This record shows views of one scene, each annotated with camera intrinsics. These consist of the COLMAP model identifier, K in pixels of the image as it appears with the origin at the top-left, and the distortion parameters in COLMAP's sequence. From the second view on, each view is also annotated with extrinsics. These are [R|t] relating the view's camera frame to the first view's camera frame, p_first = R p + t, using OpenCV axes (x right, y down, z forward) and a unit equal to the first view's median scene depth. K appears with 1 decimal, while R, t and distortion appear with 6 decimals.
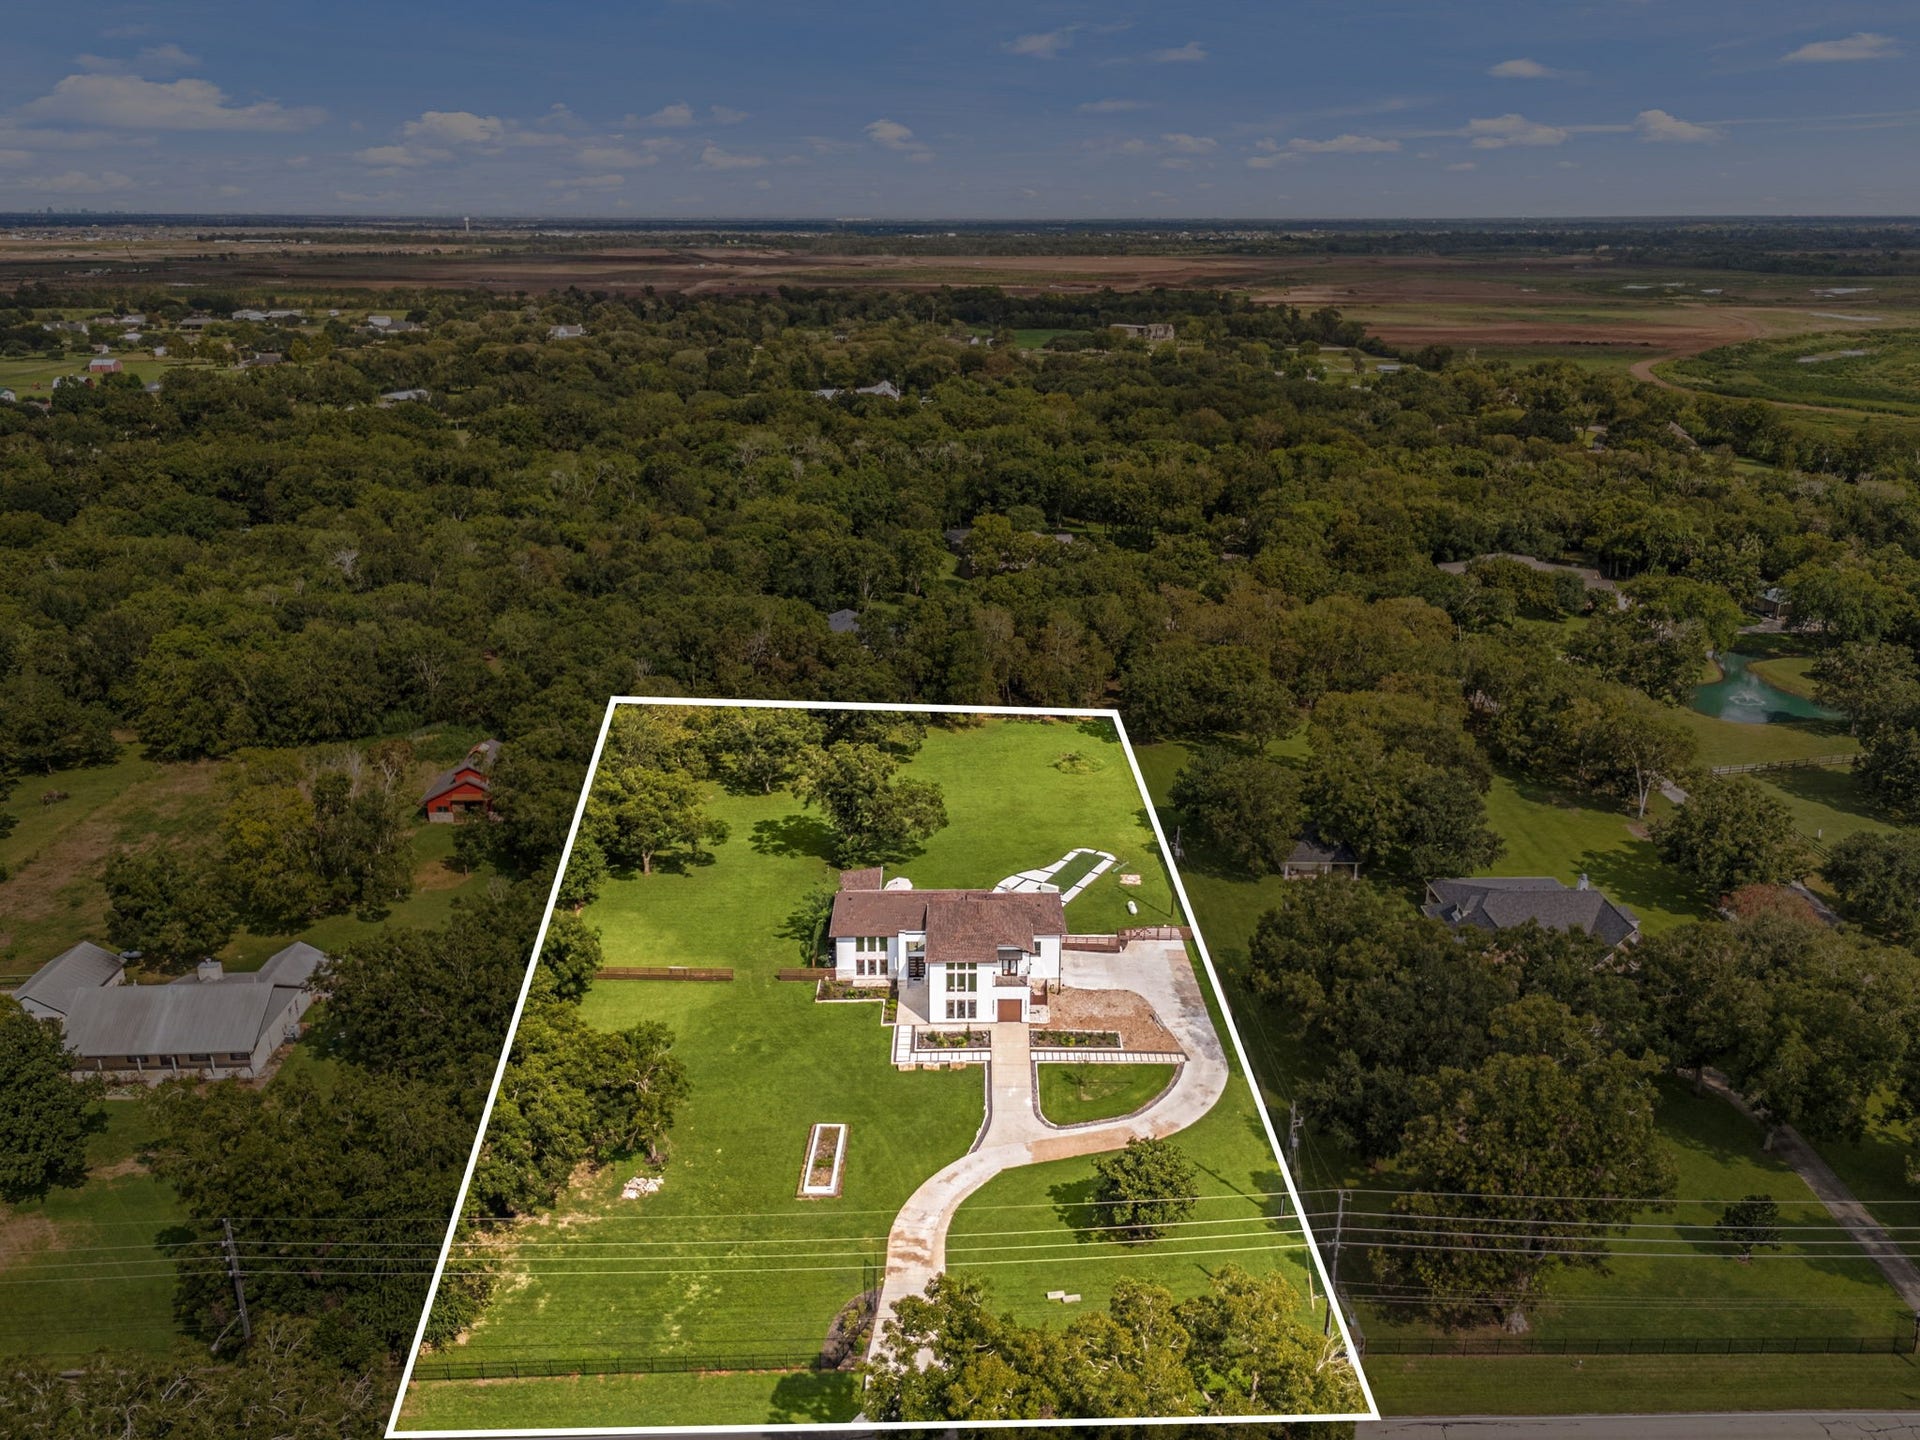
lens RADIAL K [[1344.5, 0, 960.0], [0, 1344.5, 720.0], [0, 0, 1]] dist [0.064722, -0.075827]
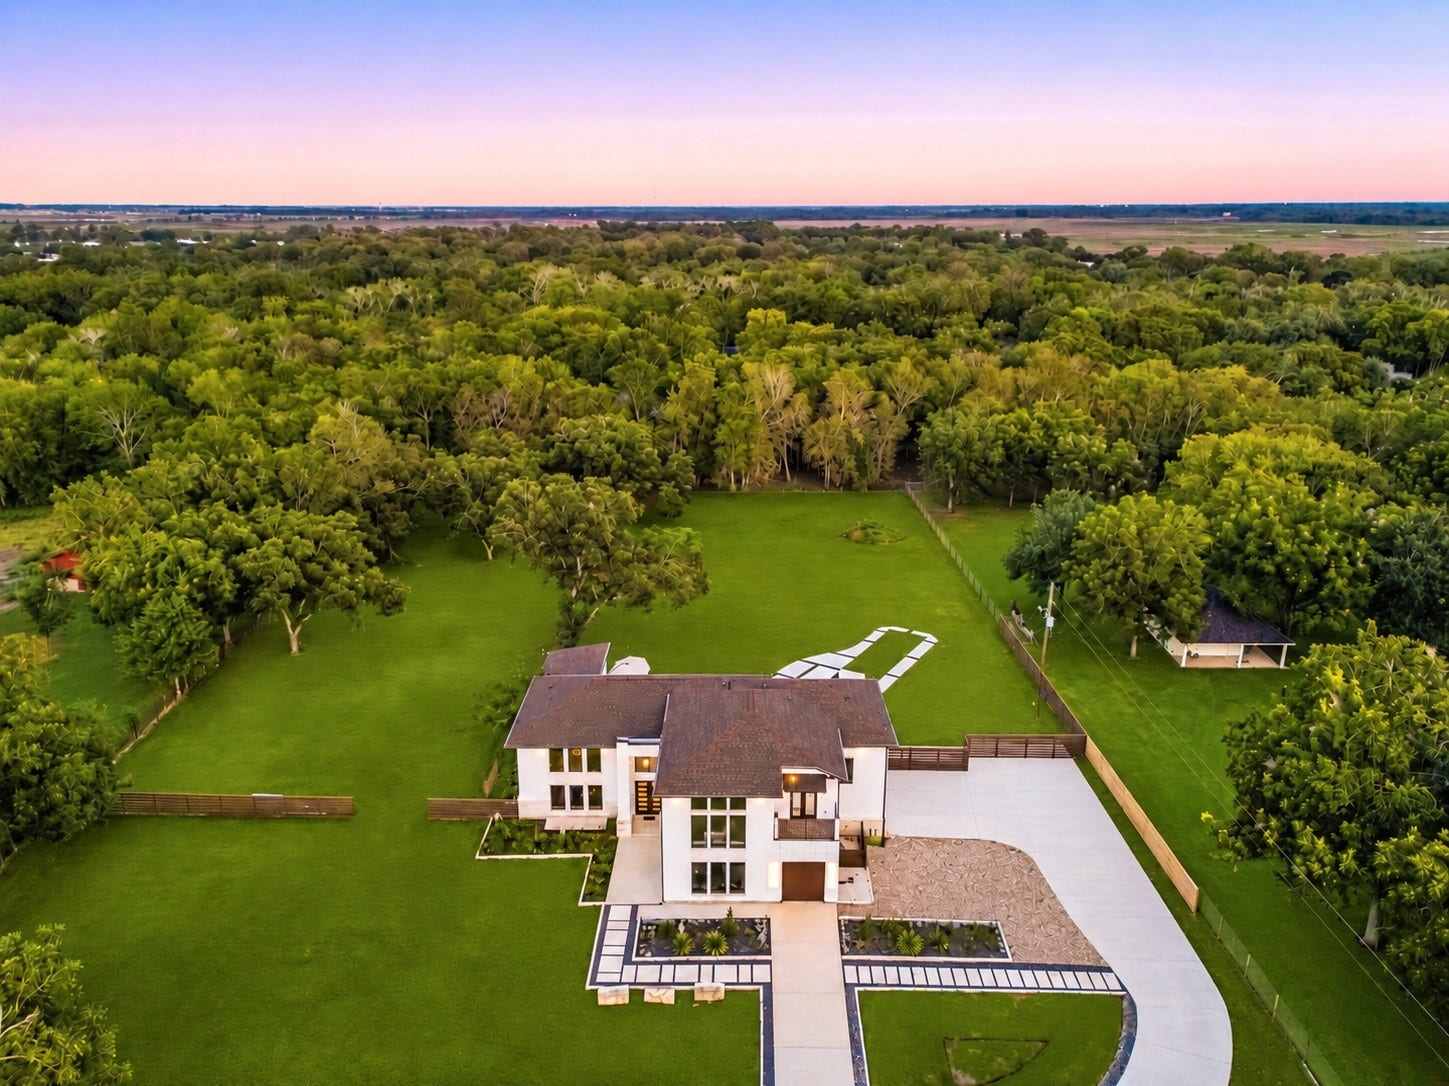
lens RADIAL K [[1014.7, 0, 724.5], [0, 1014.7, 543.0], [0, 0, 1]] dist [0.064722, -0.075827]
pose [[0.999872, 0.003366, -0.015661, 0.009783], [-0.003777, 0.999647, -0.026281, 0.083564], [0.015567, 0.026336, 0.999532, 0.560328]]
